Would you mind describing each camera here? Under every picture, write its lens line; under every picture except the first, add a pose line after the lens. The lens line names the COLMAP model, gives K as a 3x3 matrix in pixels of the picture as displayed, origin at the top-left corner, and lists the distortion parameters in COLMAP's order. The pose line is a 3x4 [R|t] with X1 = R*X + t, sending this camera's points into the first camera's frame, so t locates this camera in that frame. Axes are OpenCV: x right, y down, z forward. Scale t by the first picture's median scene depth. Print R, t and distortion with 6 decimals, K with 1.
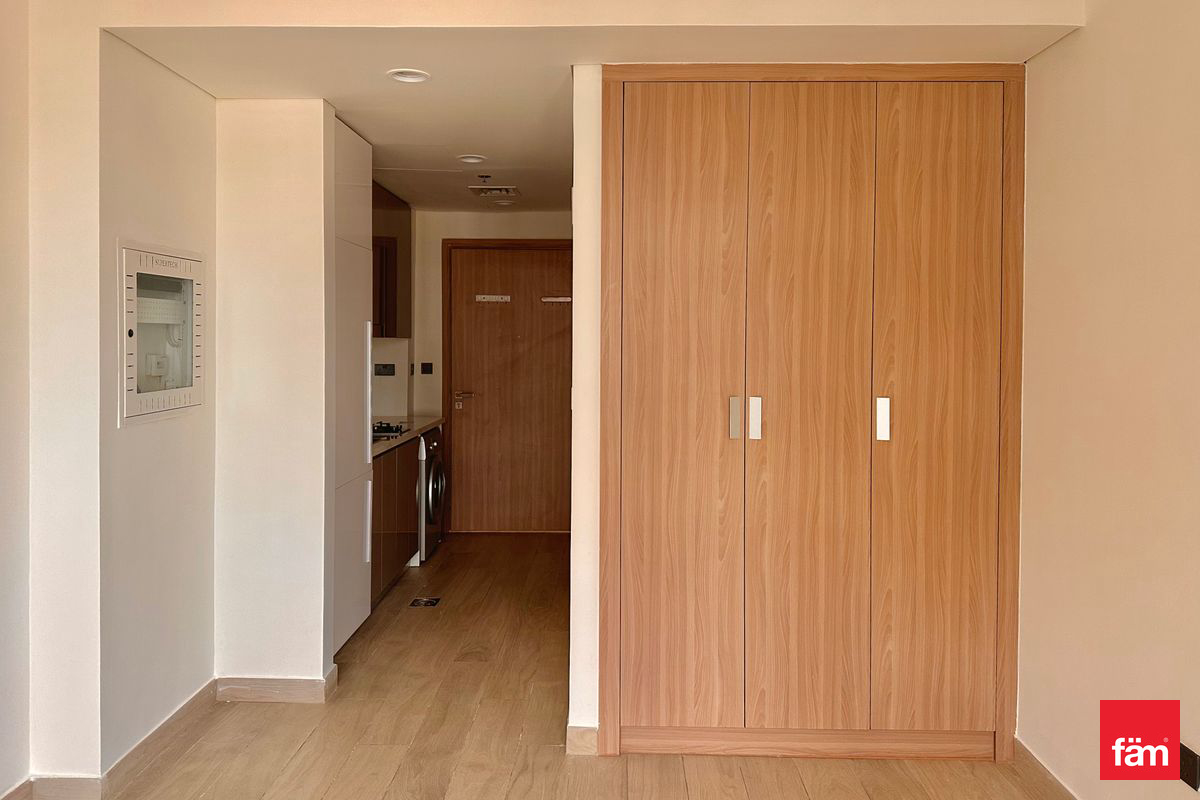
lens RADIAL K [[856.9, 0, 599.5], [0, 856.9, 357.6], [0, 0, 1]] dist [0.124679, -0.183143]
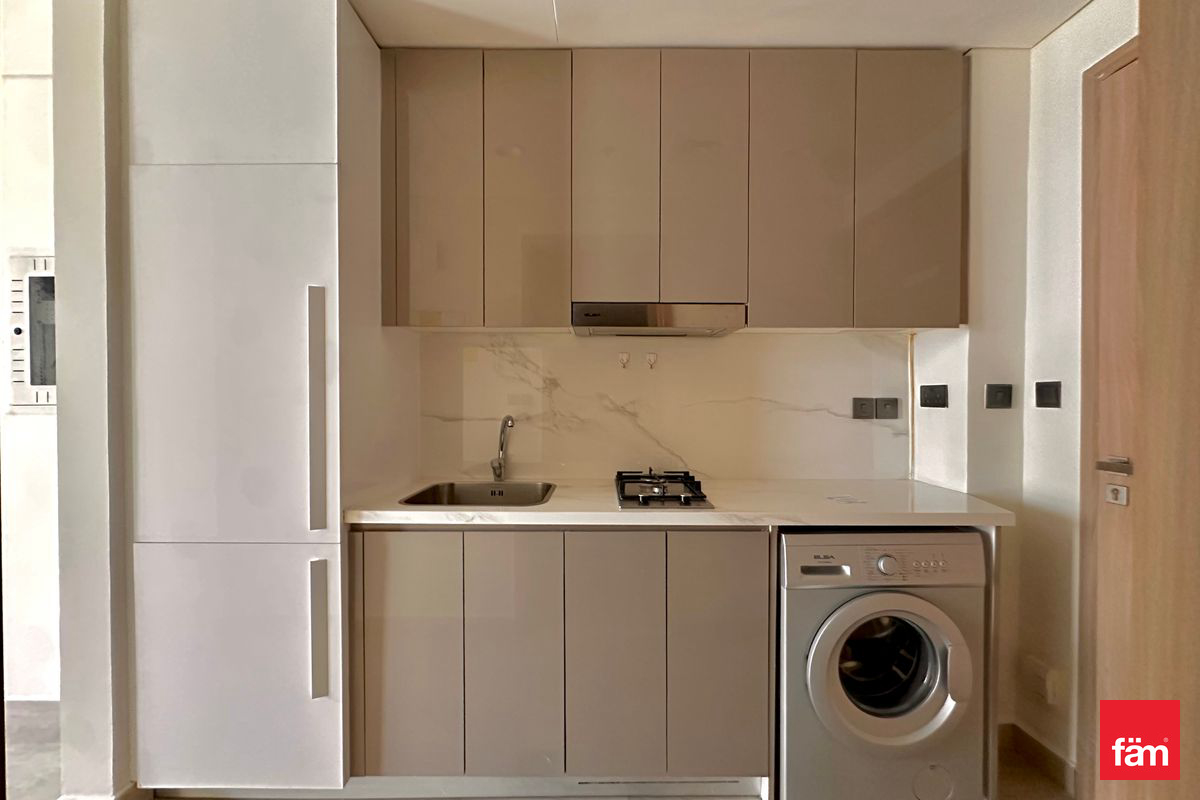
lens RADIAL K [[480.6, 0, 600.0], [0, 480.6, 400.0], [0, 0, 1]] dist [-0.004117, 0.000039]
pose [[0.015203, -0.000668, -0.999884, 0.087150], [-0.020164, 0.999796, -0.000975, 0.043272], [0.999681, 0.020176, 0.015186, 1.631255]]
